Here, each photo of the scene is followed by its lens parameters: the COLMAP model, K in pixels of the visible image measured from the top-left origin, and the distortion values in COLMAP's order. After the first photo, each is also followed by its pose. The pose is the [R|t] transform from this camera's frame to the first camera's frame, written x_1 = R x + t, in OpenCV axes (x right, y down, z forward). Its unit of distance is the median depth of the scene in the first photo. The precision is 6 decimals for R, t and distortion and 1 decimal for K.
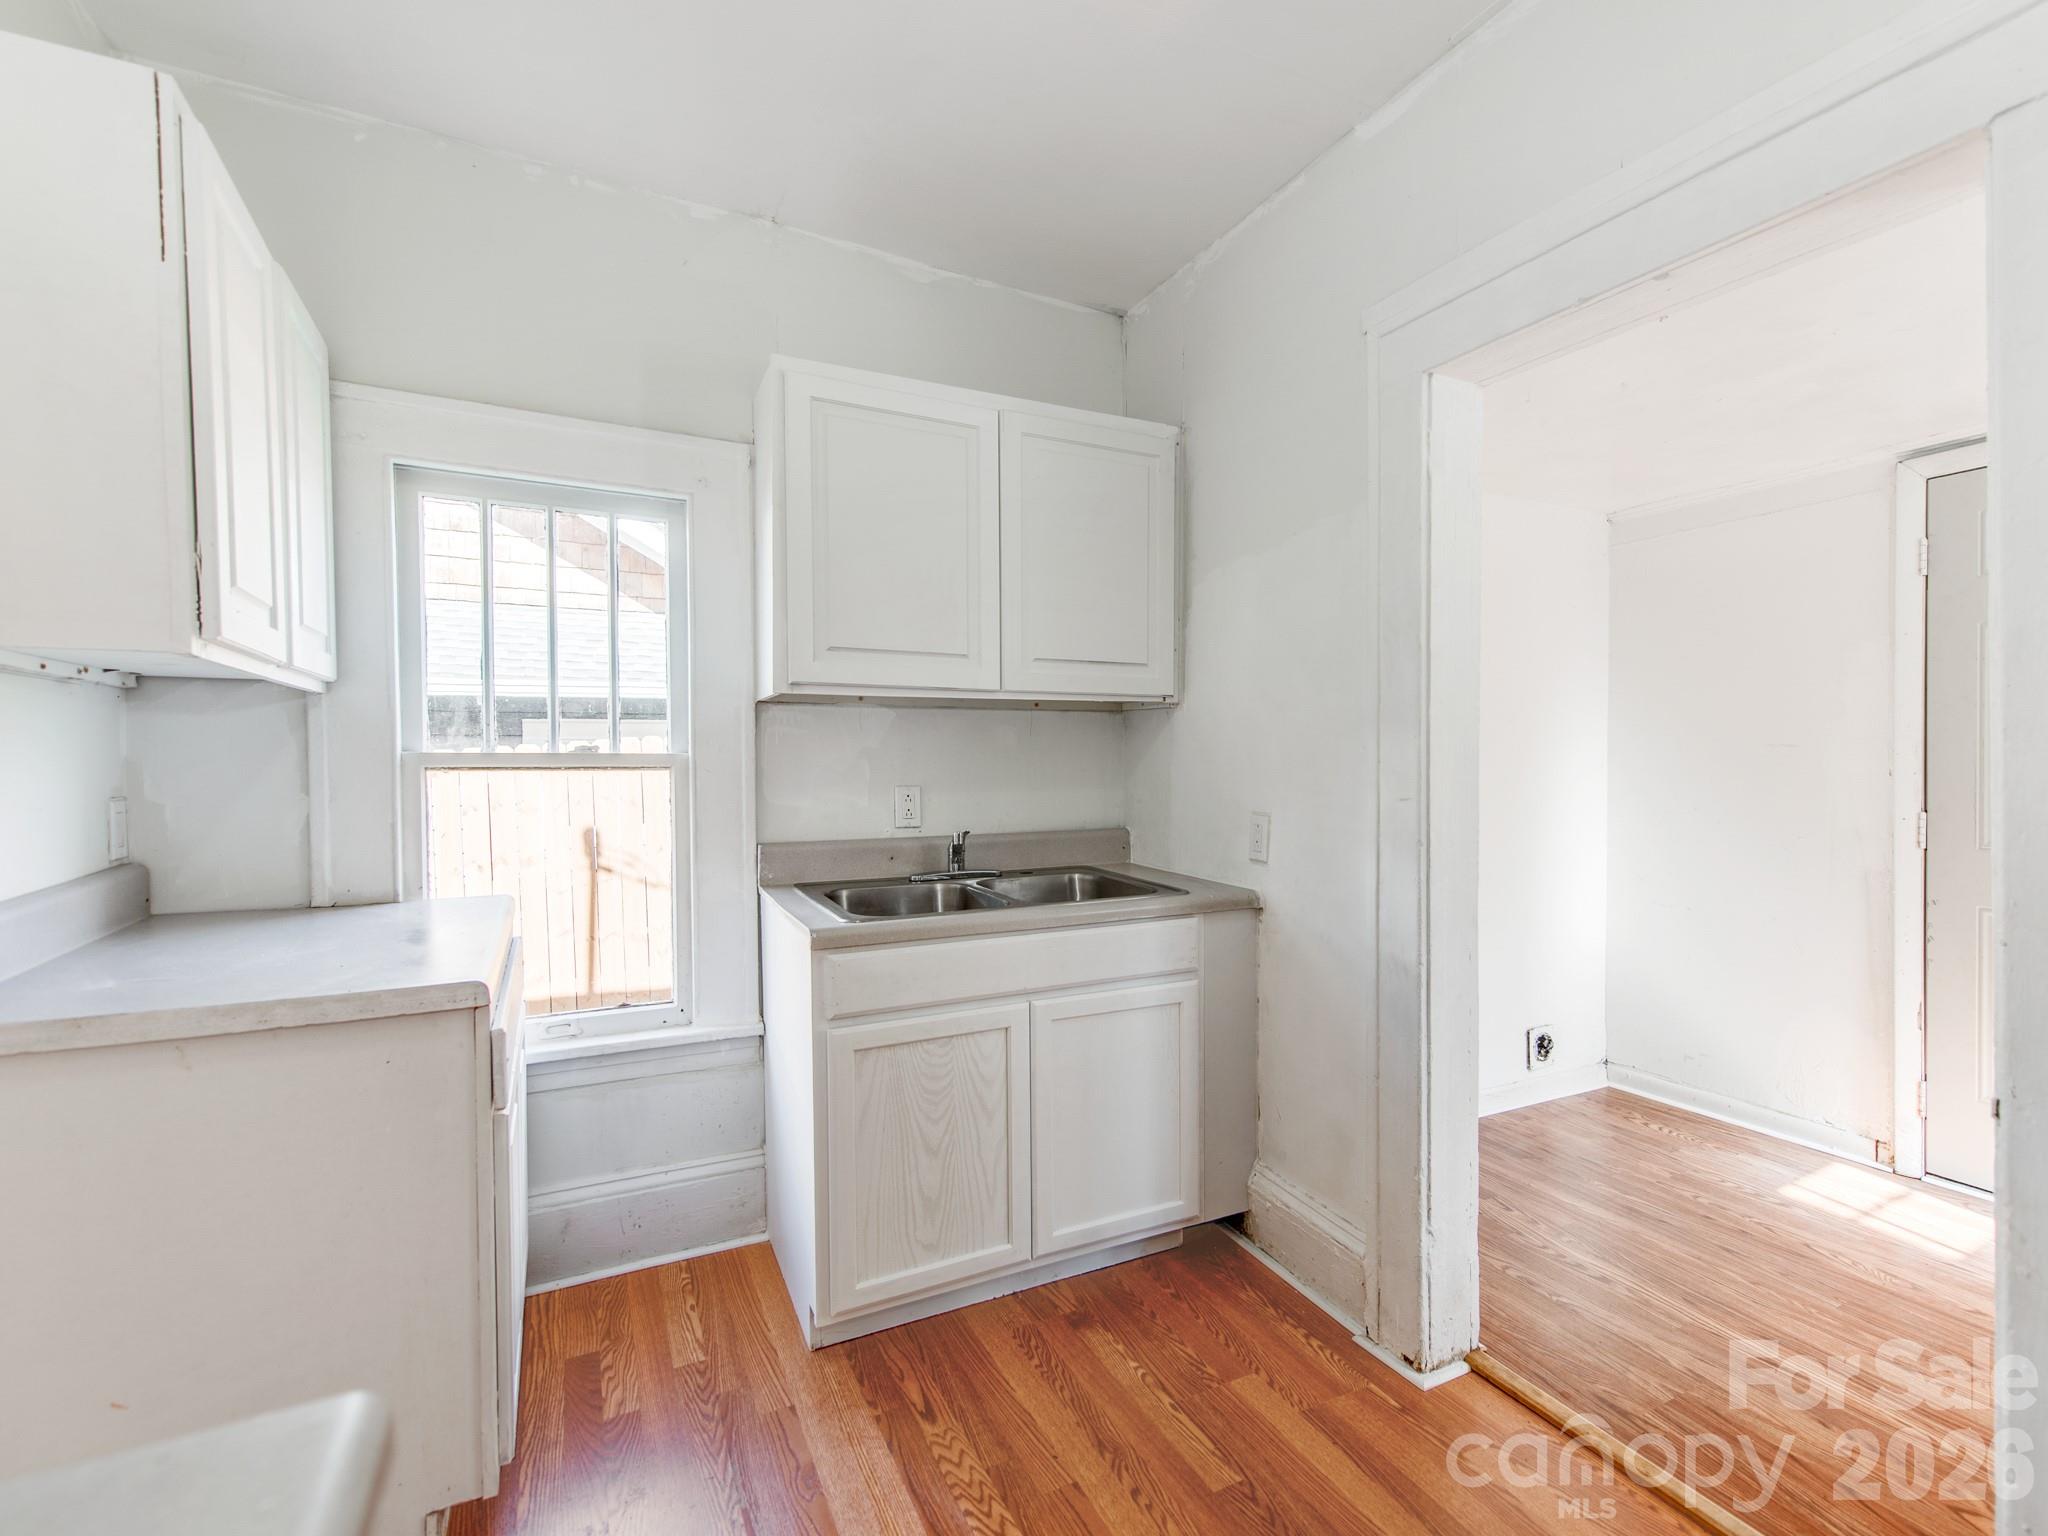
lens RADIAL K [[865.1, 0, 1025.8], [0, 865.1, 770.7], [0, 0, 1]] dist [0.027338, -0.002244]
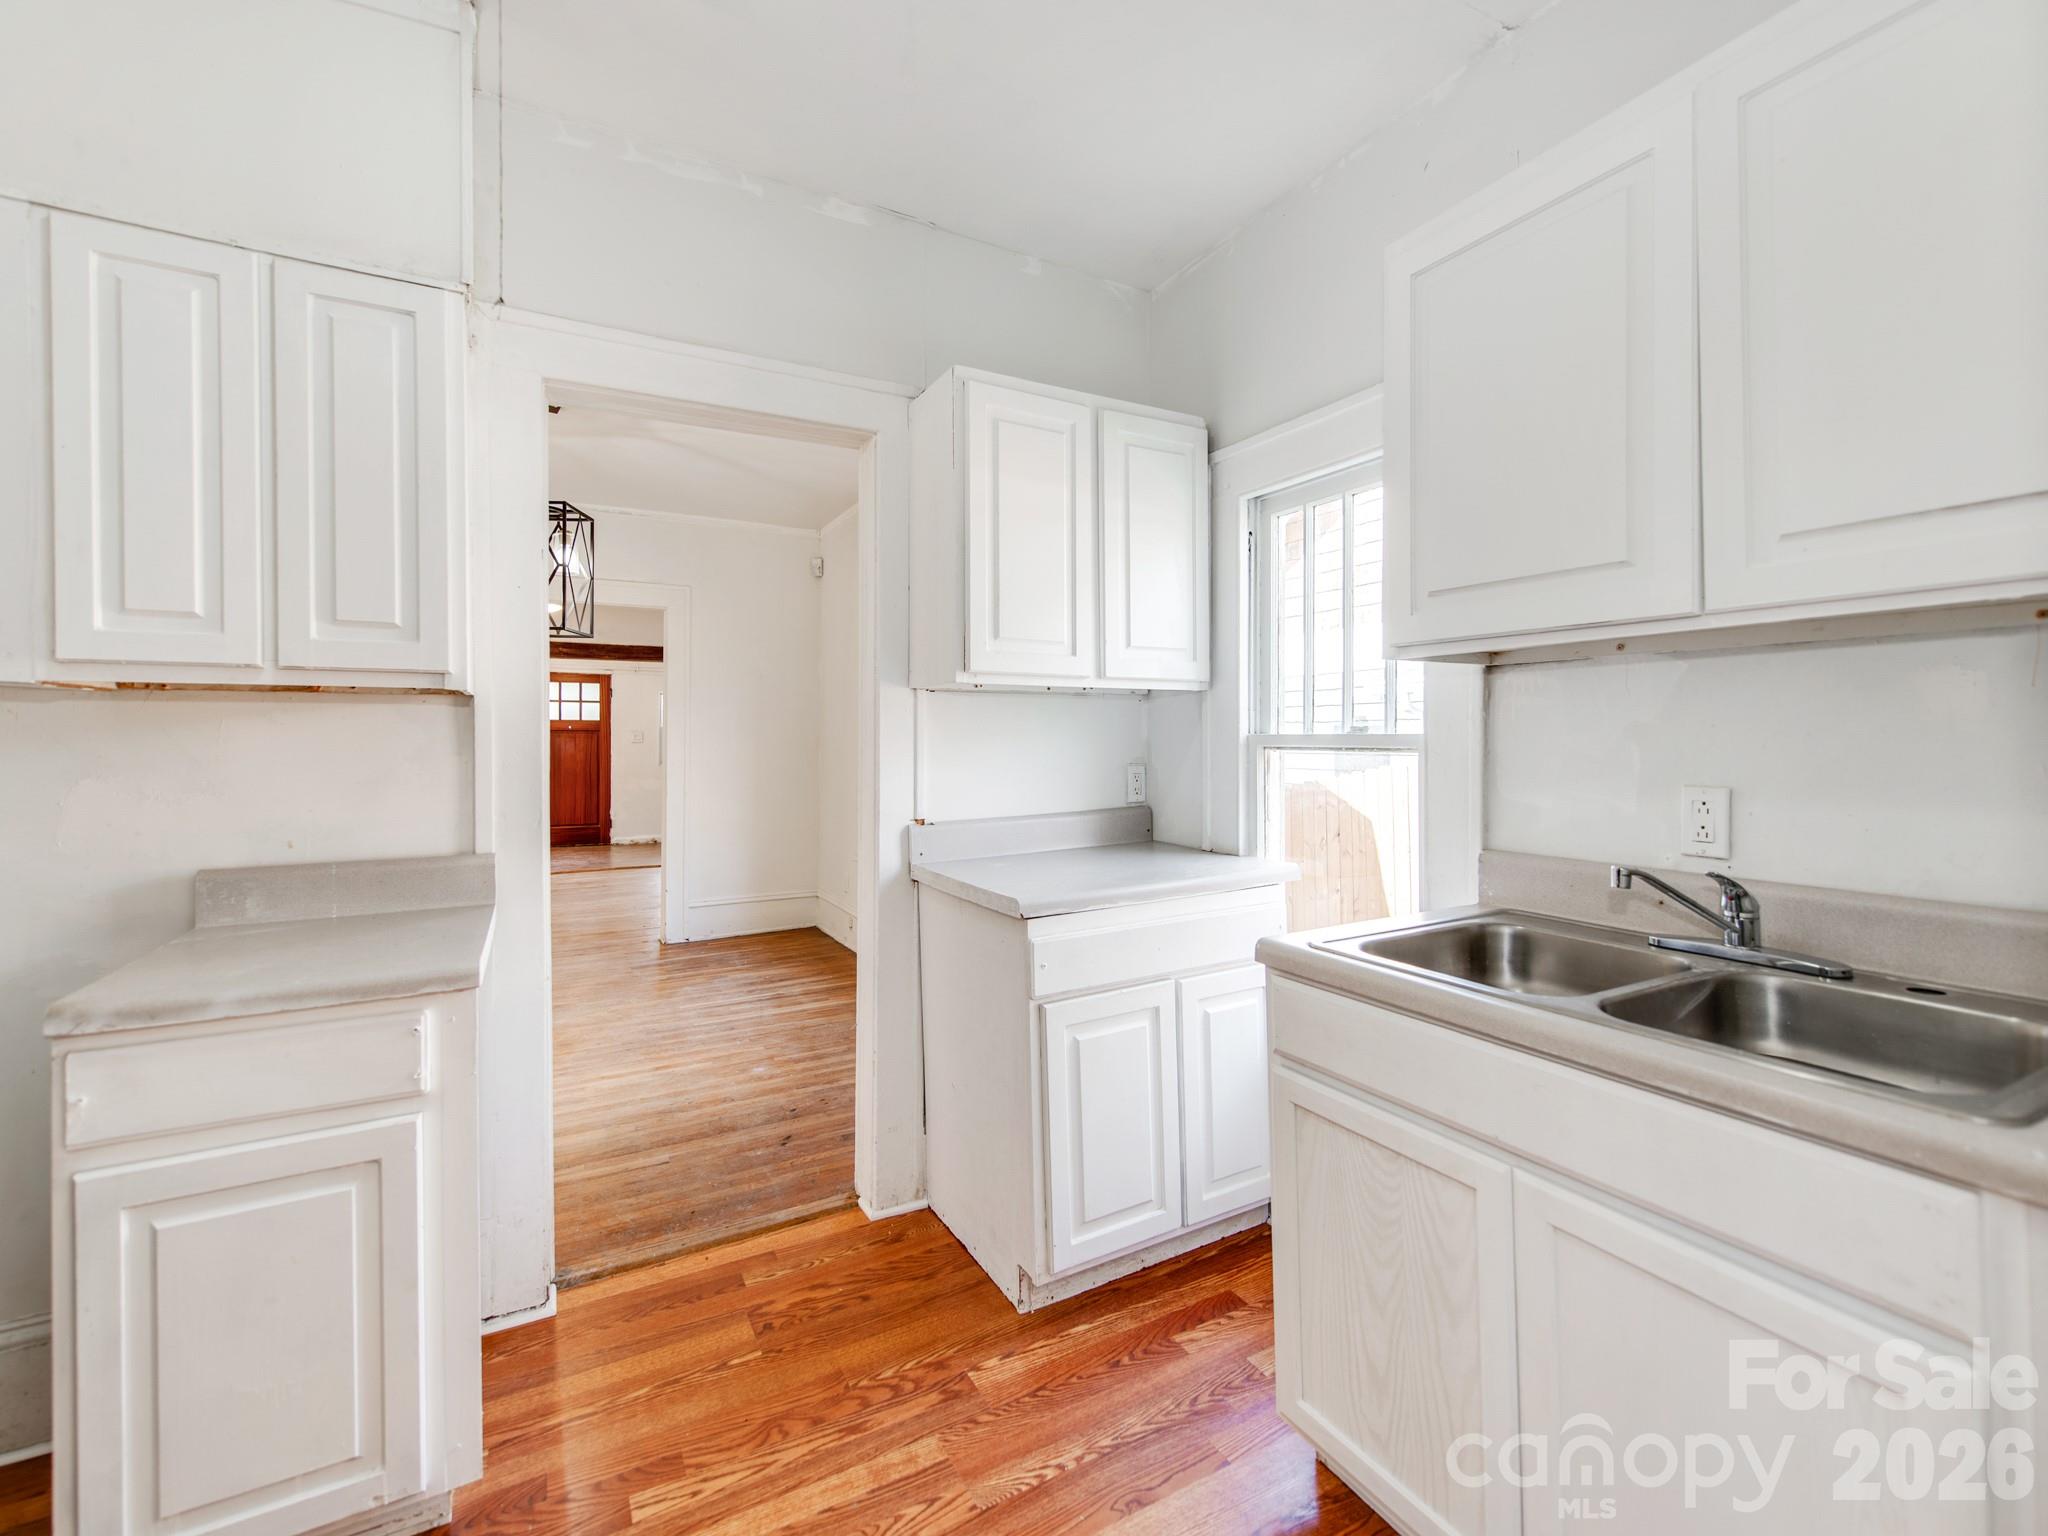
lens RADIAL K [[887.6, 0, 972.1], [0, 887.6, 743.1], [0, 0, 1]] dist [0.026336, -0.001729]
pose [[0.078124, 0.006785, -0.996921, 0.525188], [-0.012004, 0.999911, 0.005865, -0.011780], [0.996871, 0.011509, 0.078198, 0.550799]]
